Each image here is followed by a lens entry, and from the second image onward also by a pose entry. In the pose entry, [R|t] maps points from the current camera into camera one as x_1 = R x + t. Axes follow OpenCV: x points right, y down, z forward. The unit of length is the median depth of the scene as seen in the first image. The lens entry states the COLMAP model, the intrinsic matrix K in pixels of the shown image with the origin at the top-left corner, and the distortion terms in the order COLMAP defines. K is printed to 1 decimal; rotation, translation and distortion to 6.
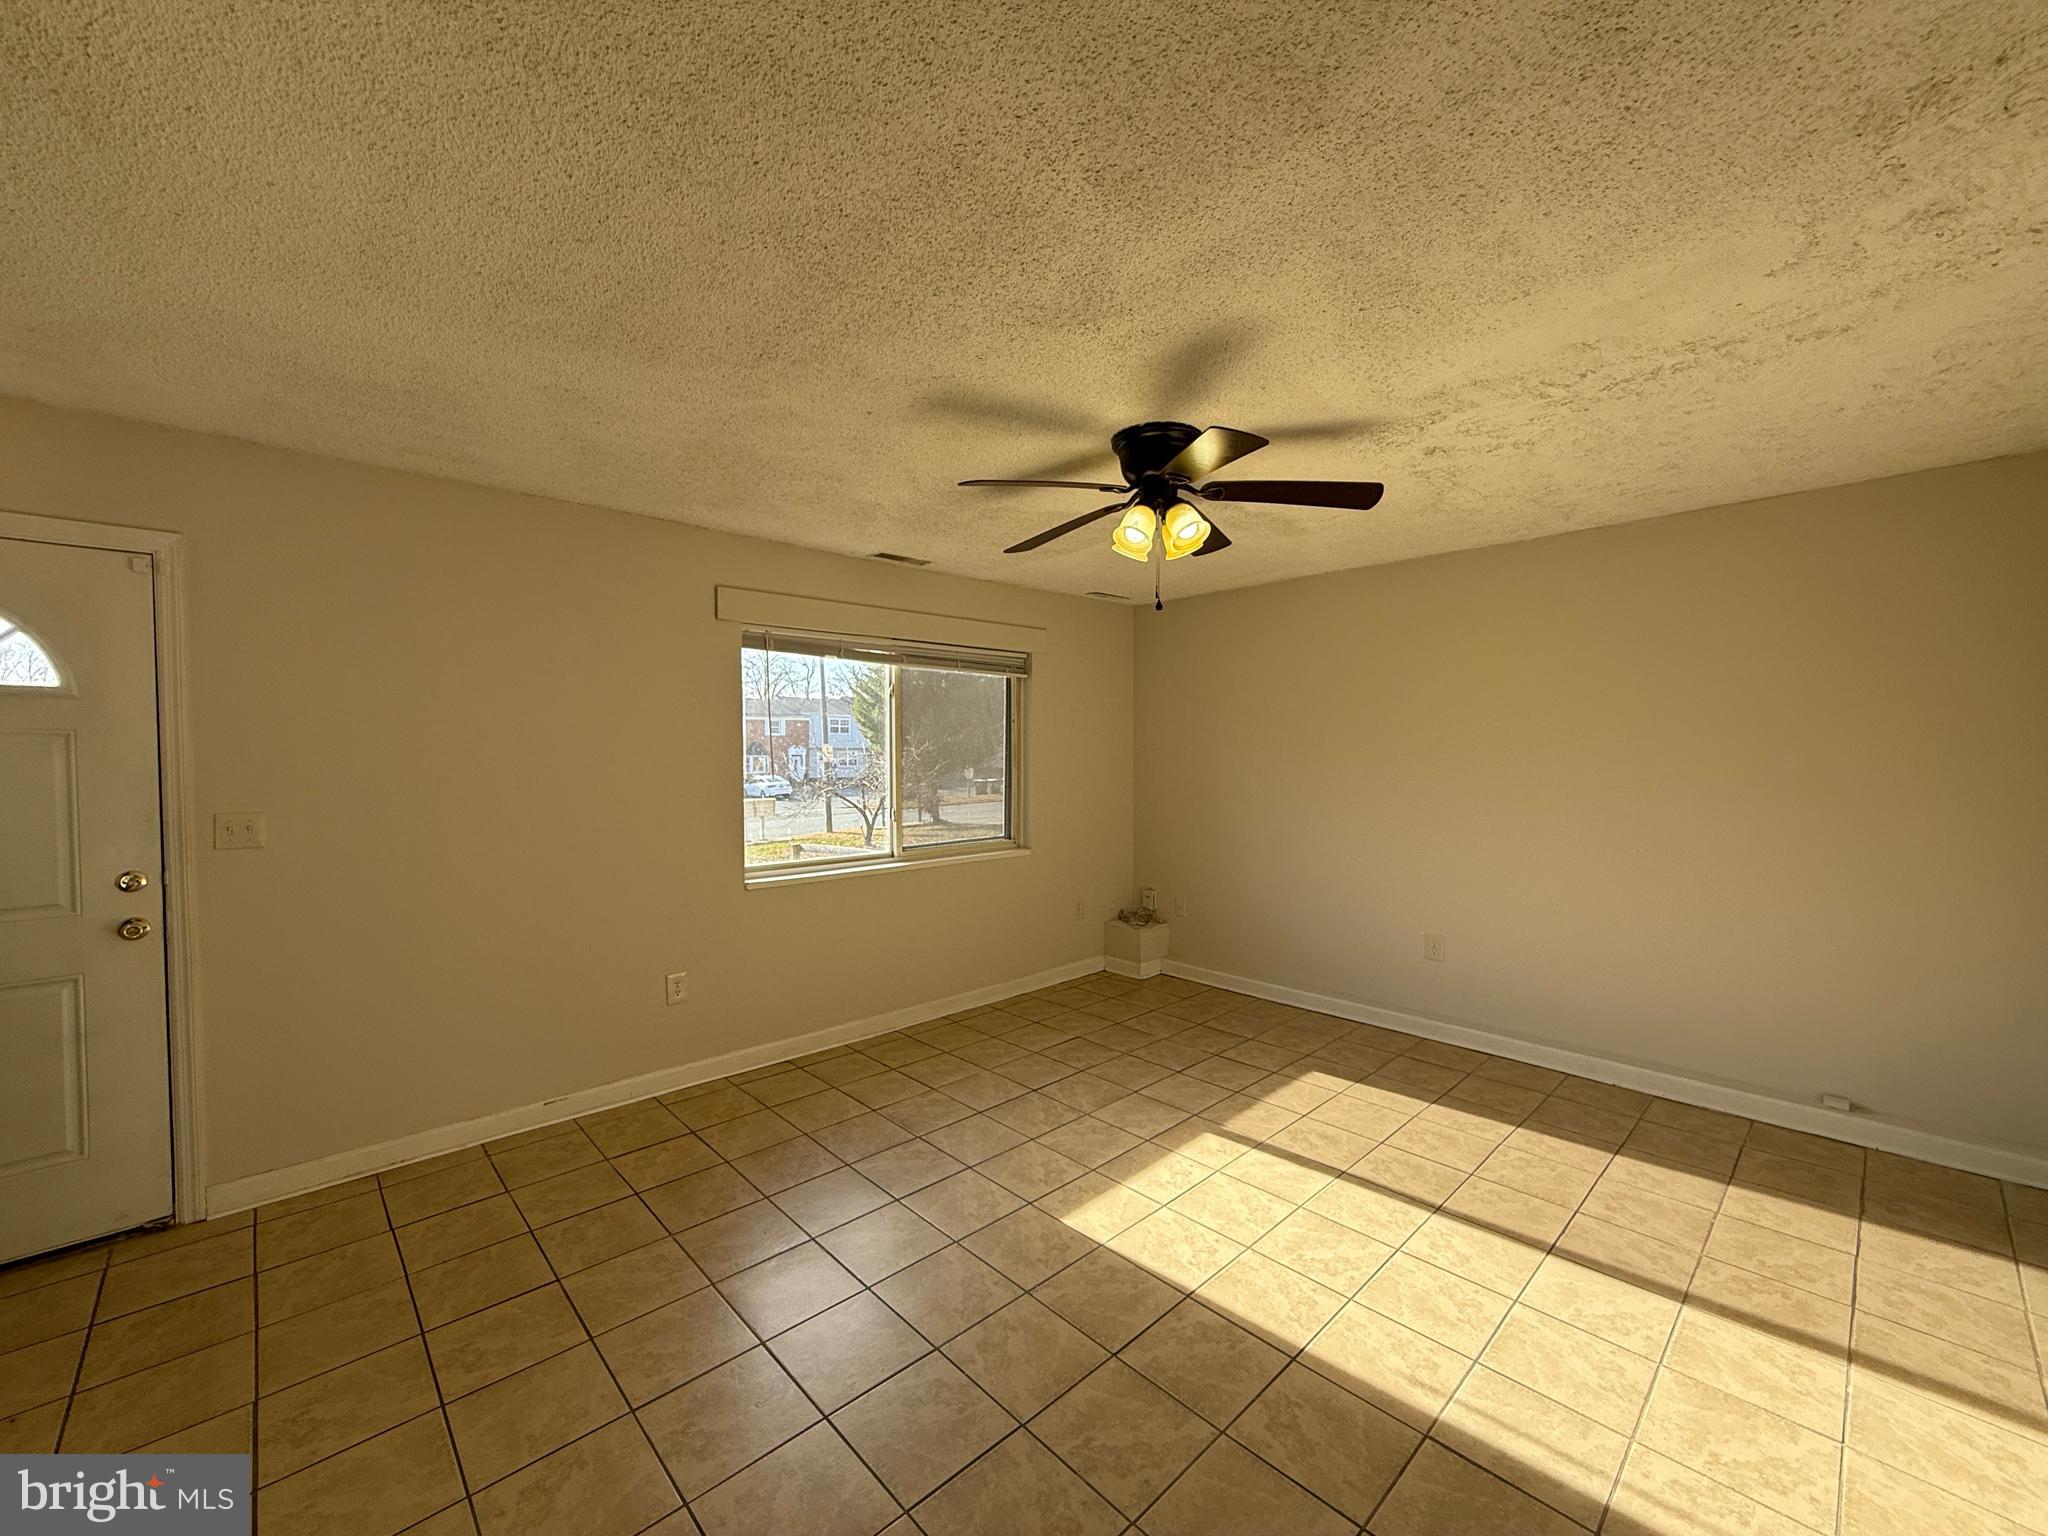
lens RADIAL K [[816.7, 0, 1016.4], [0, 816.7, 771.1], [0, 0, 1]] dist [-0.000583, 0.000010]
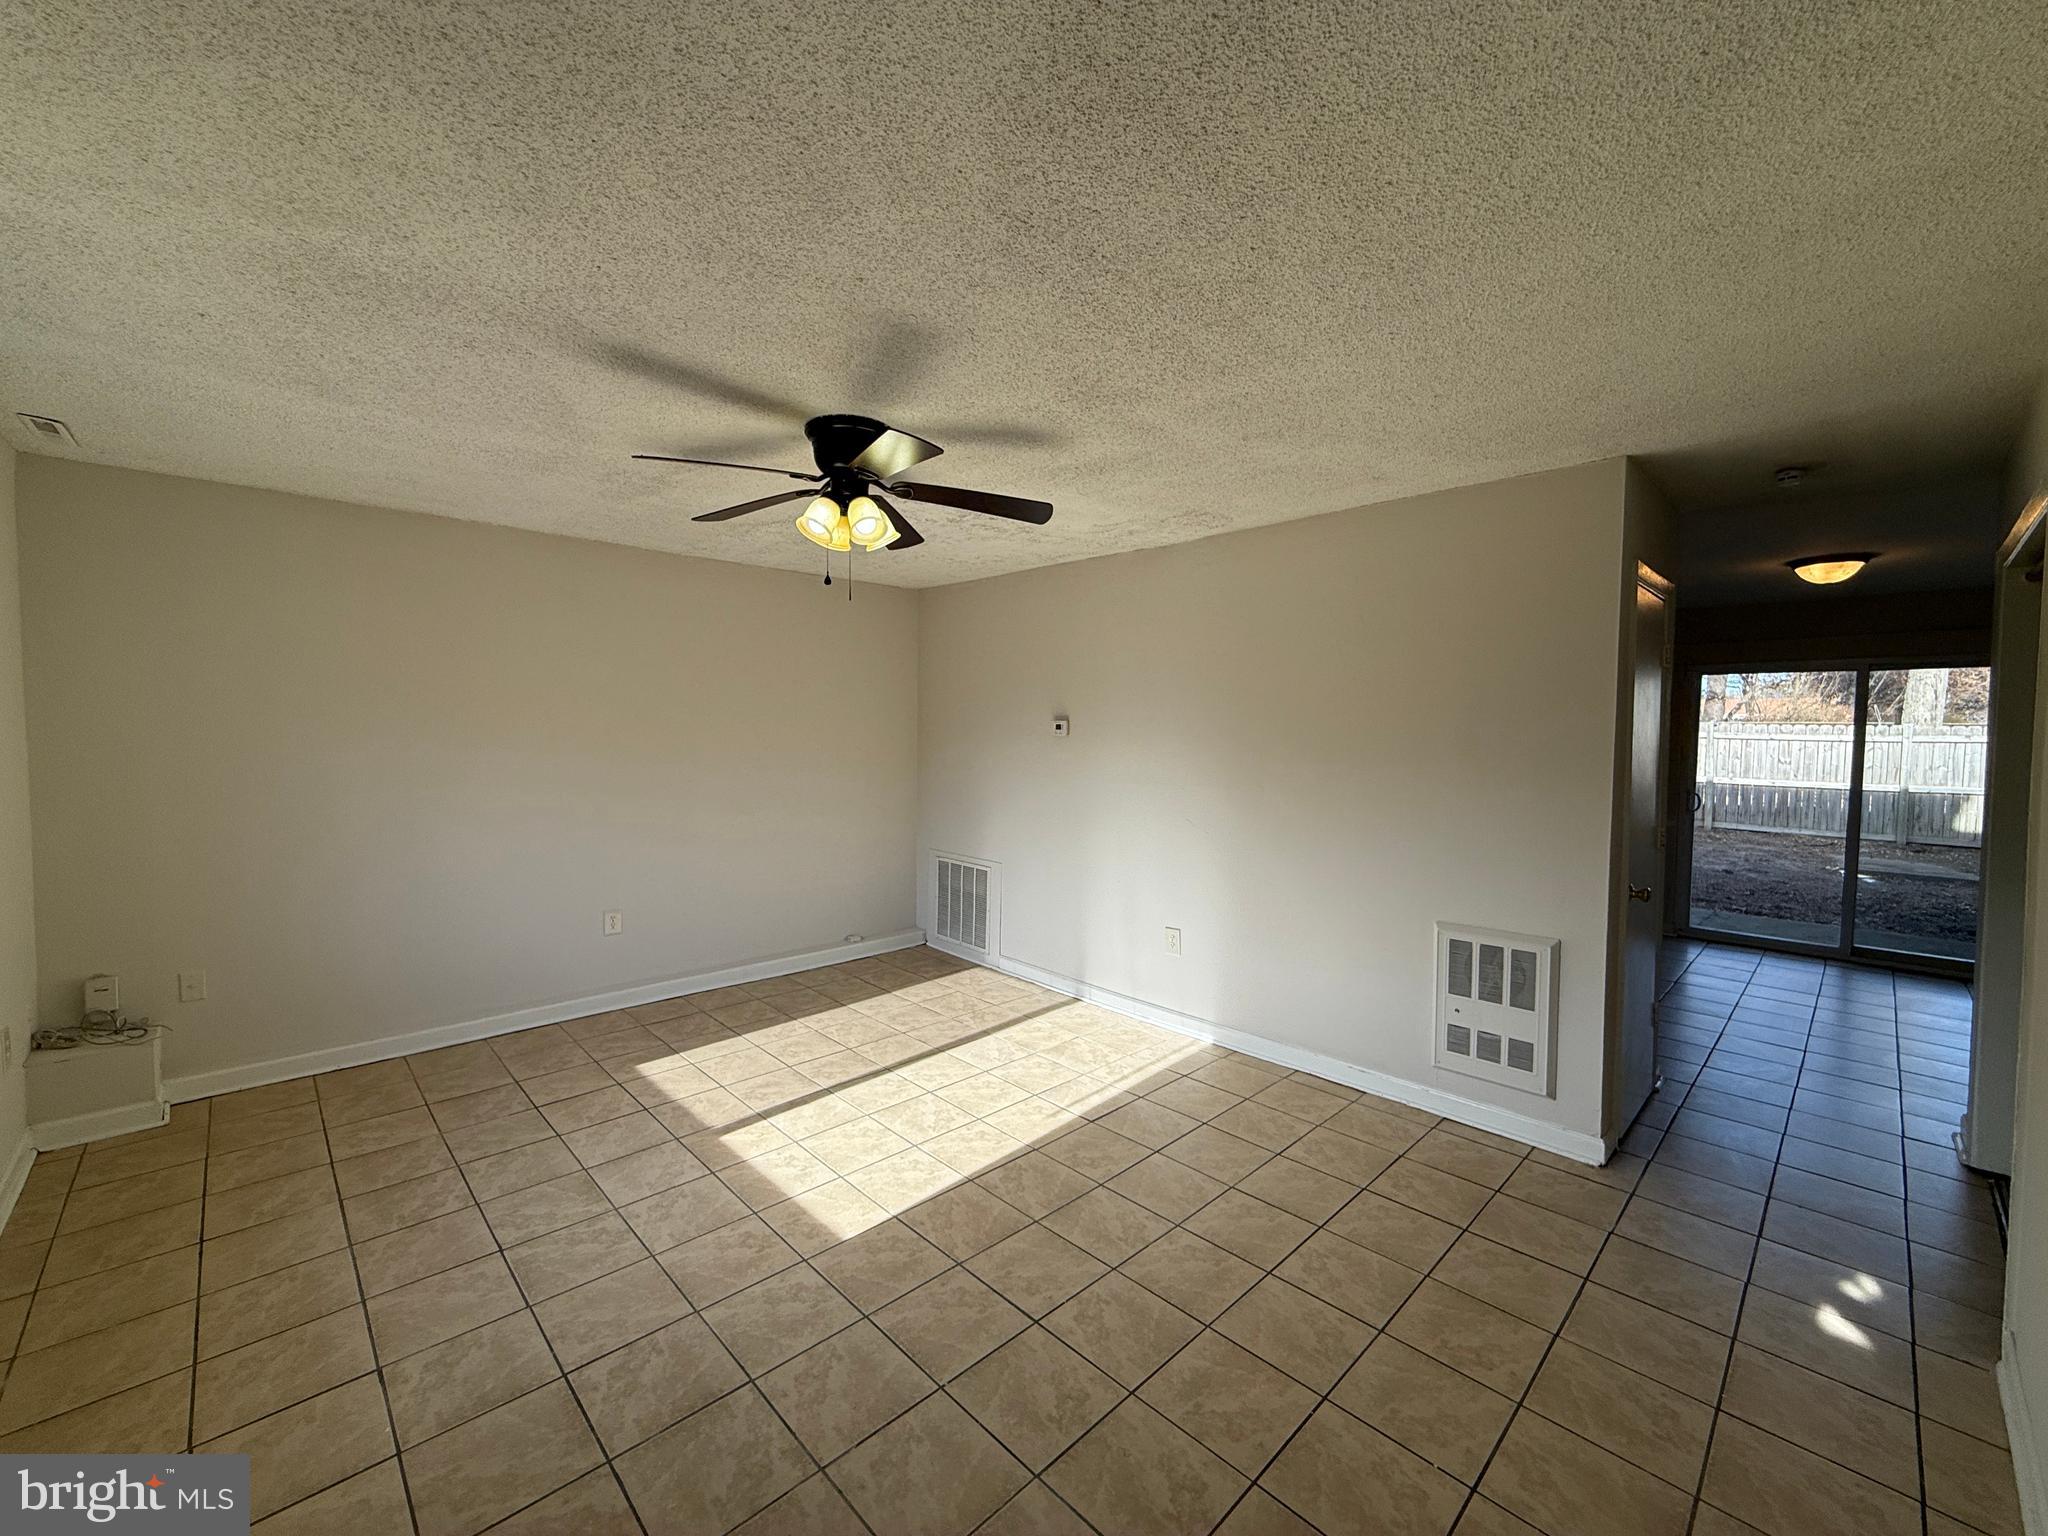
lens RADIAL K [[816.7, 0, 1018.9], [0, 816.7, 768.8], [0, 0, 1]] dist [-0.000583, 0.000010]
pose [[-0.015771, -0.042210, 0.998984, -0.731023], [0.013908, 0.999003, 0.042431, -0.022688], [-0.999779, 0.014563, -0.015168, 0.684578]]
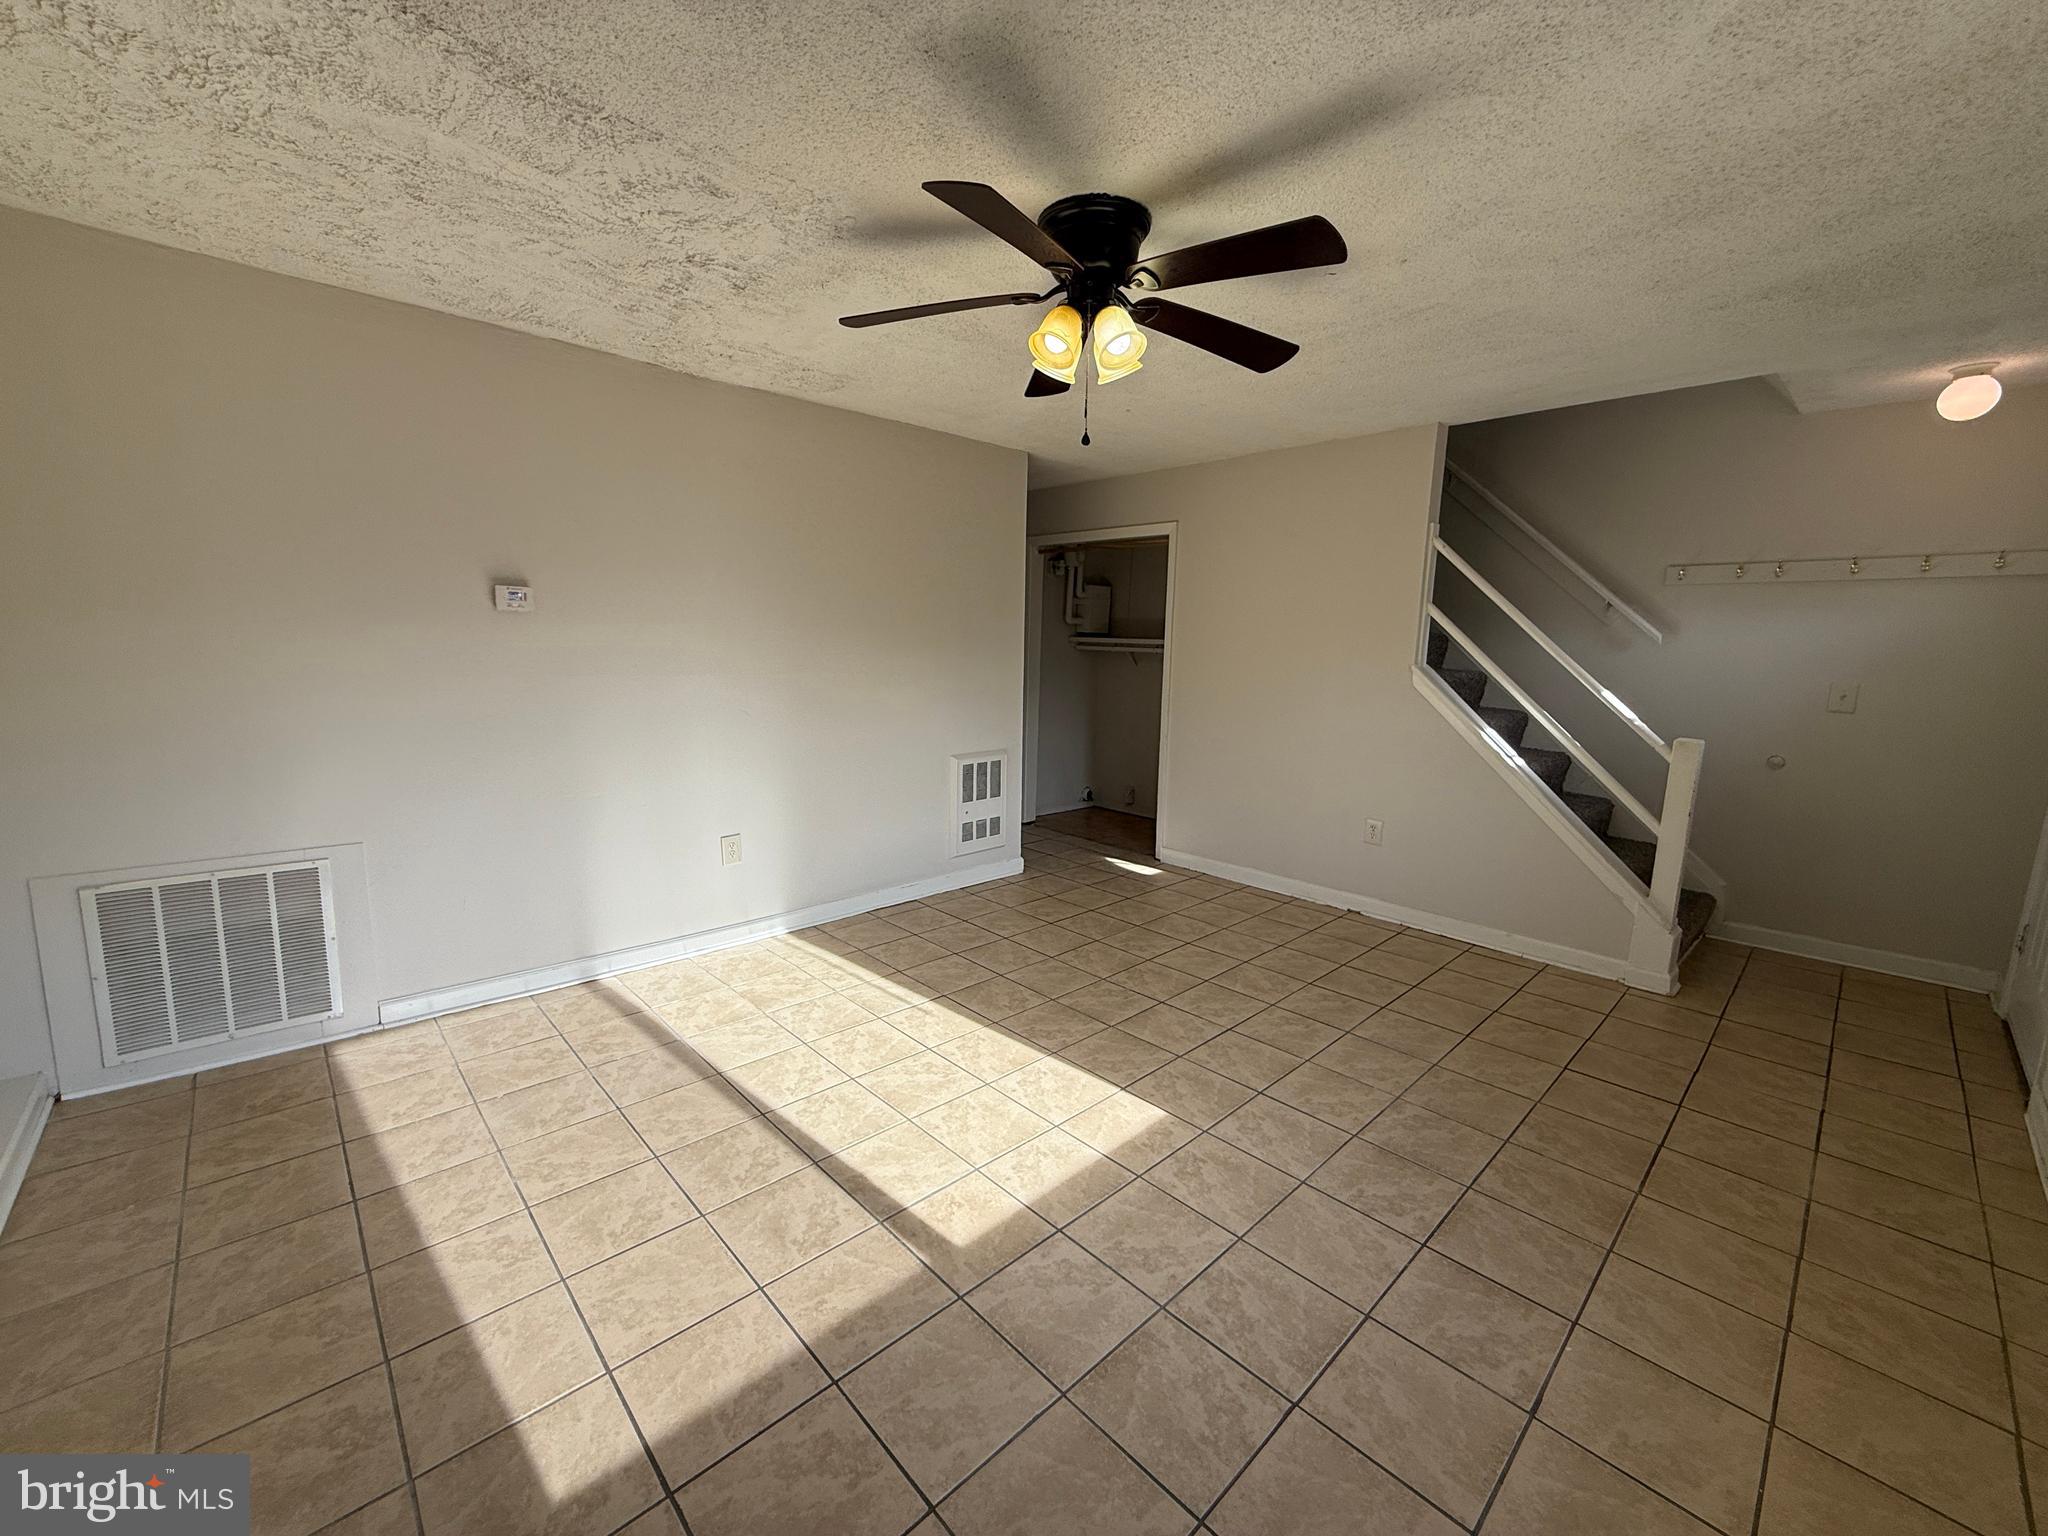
lens RADIAL K [[816.7, 0, 1014.5], [0, 816.7, 769.7], [0, 0, 1]] dist [-0.000583, 0.000010]
pose [[-0.999856, -0.016207, -0.005071, 0.209055], [-0.016860, 0.983066, 0.182475, -0.019725], [0.002027, 0.182534, -0.983197, 1.592225]]
